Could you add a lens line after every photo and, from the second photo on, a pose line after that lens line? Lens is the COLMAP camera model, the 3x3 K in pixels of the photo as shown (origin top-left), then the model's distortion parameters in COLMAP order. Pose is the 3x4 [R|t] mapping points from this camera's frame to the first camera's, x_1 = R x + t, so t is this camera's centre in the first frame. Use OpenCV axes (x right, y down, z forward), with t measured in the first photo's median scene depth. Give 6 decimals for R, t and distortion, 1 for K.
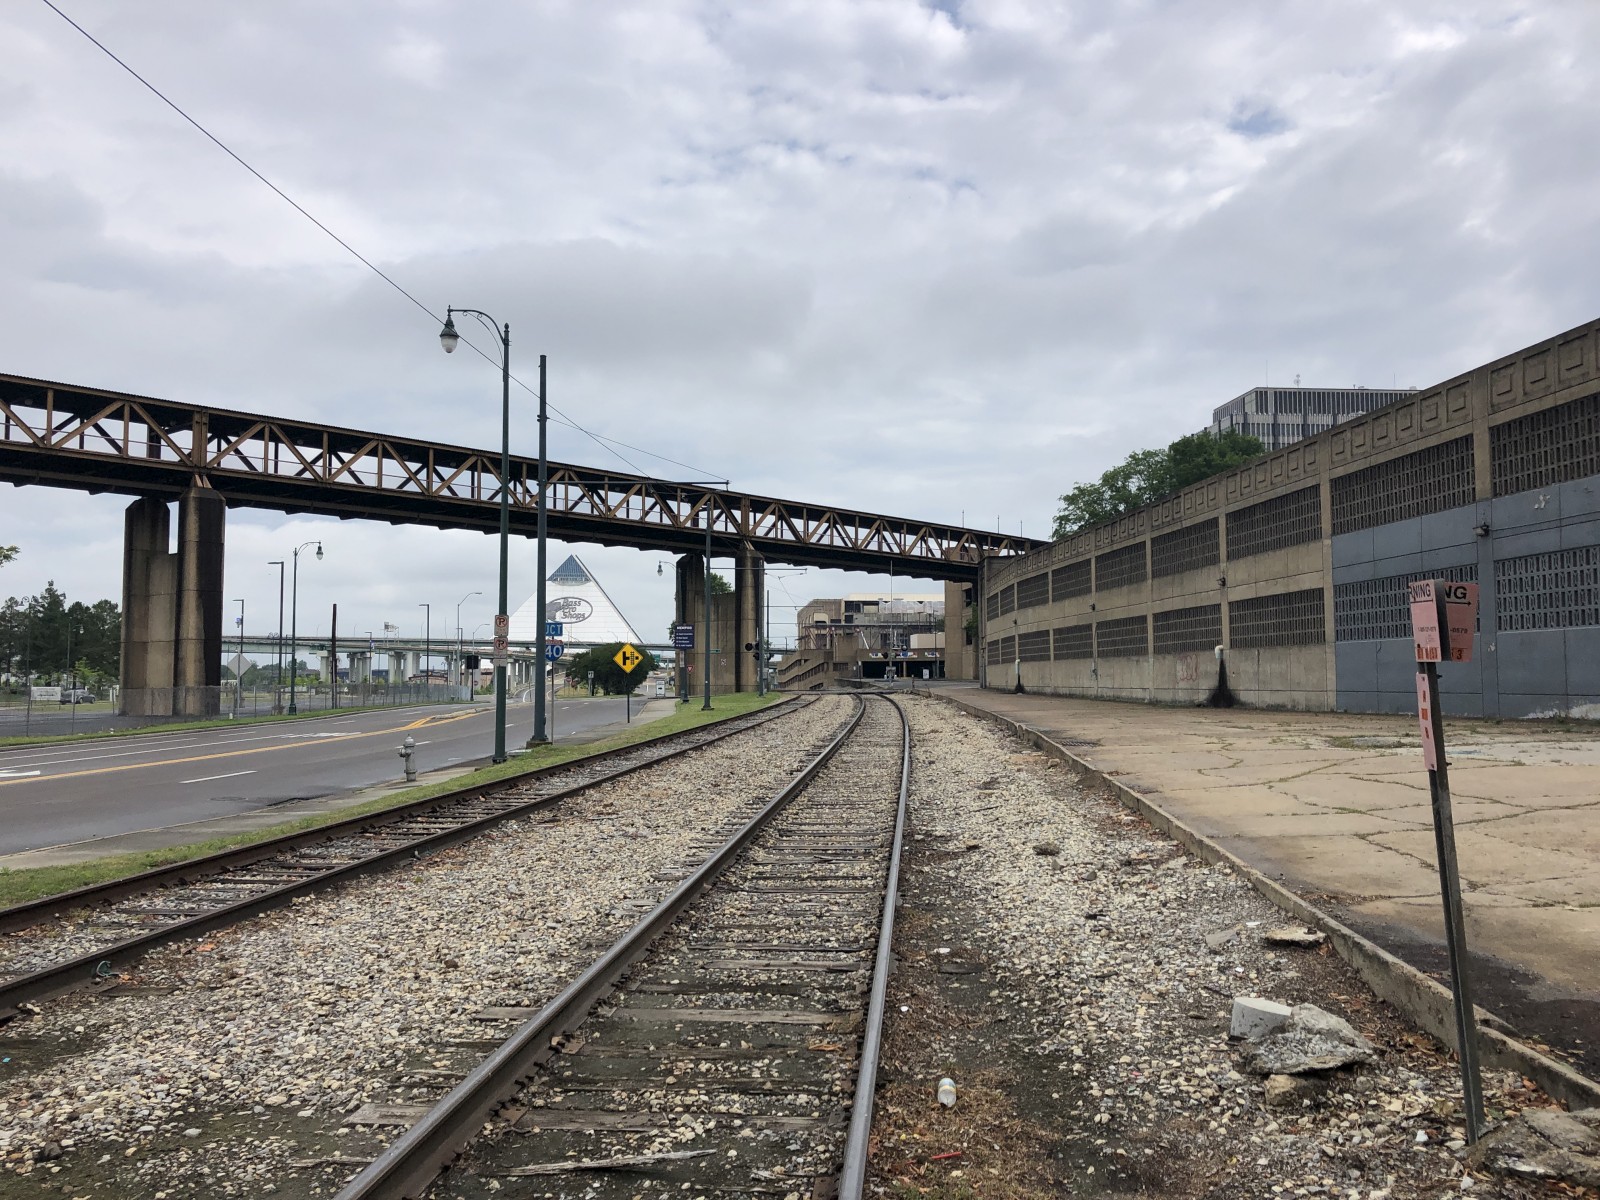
lens RADIAL K [[1319.0, 0, 799.5], [0, 1319.0, 589.9], [0, 0, 1]] dist [0.016929, -0.008957]
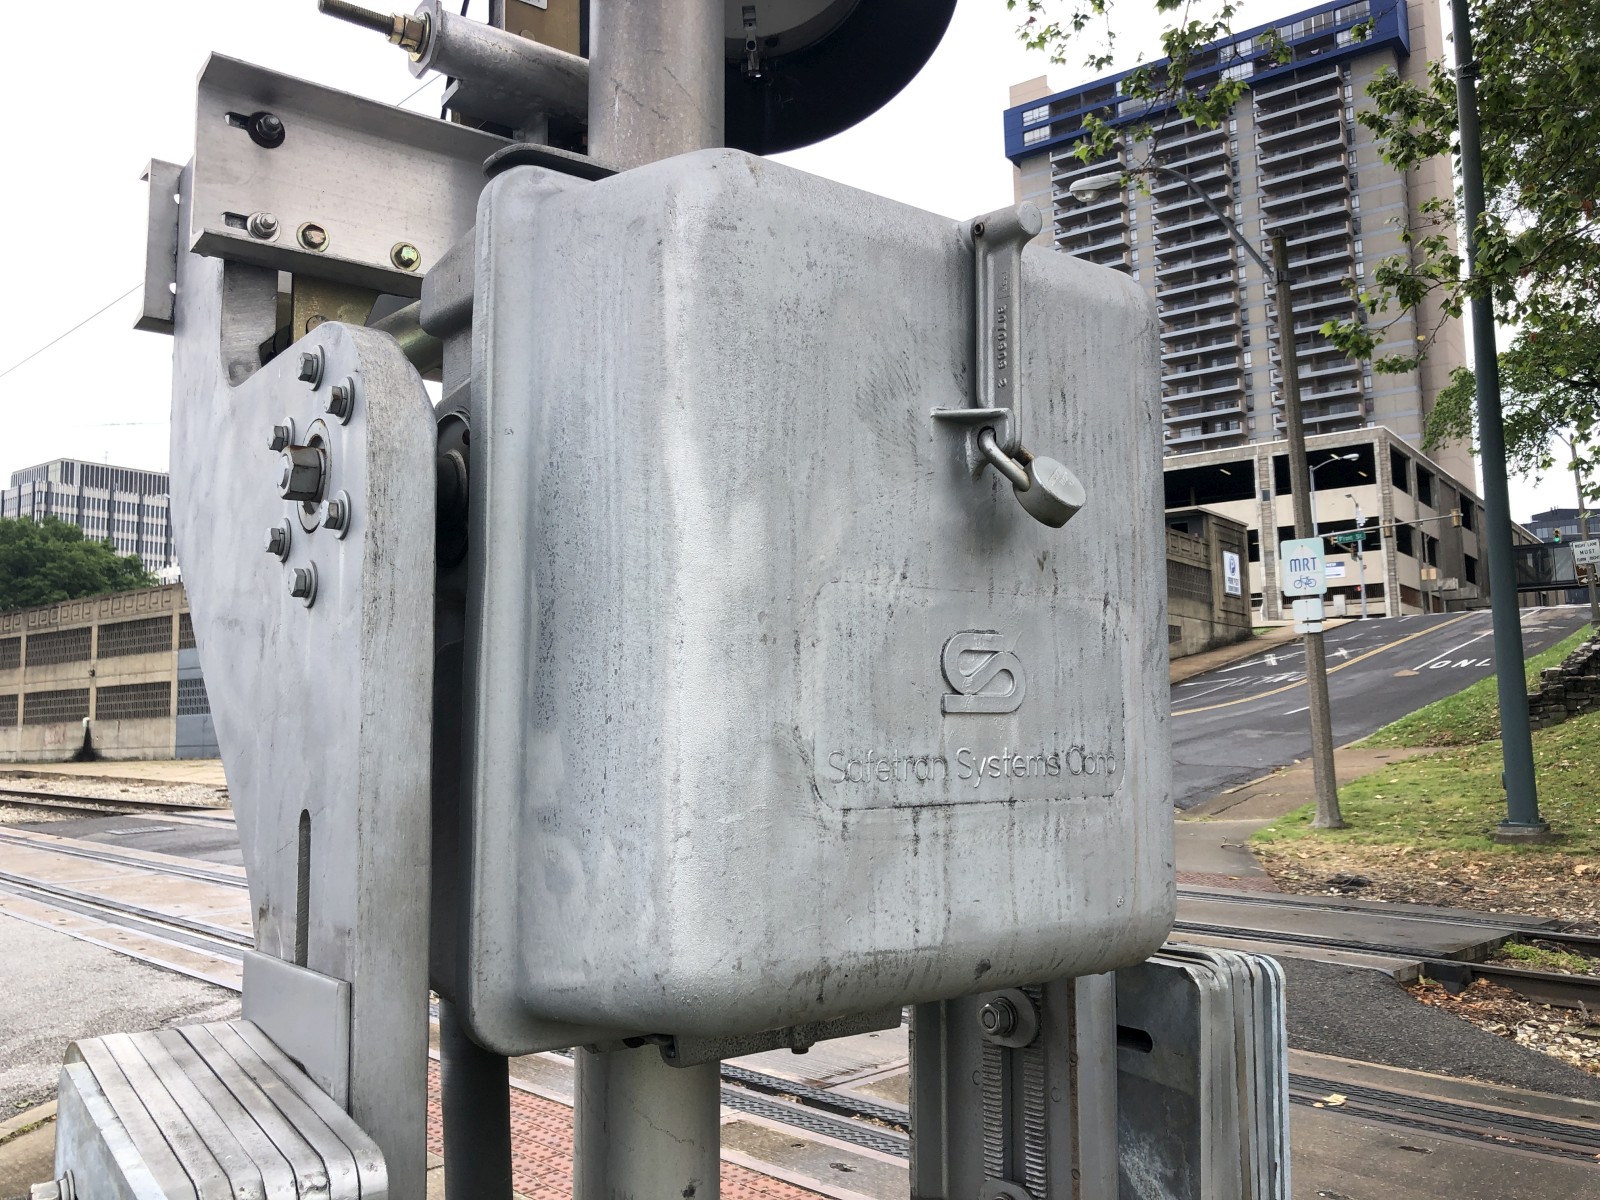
lens RADIAL K [[1319.0, 0, 799.5], [0, 1319.0, 589.9], [0, 0, 1]] dist [0.016929, -0.008957]
pose [[0.652403, 0.070186, 0.754615, -0.262802], [-0.031299, 0.997348, -0.065703, -0.025074], [-0.757226, 0.019246, 0.652870, -0.504142]]
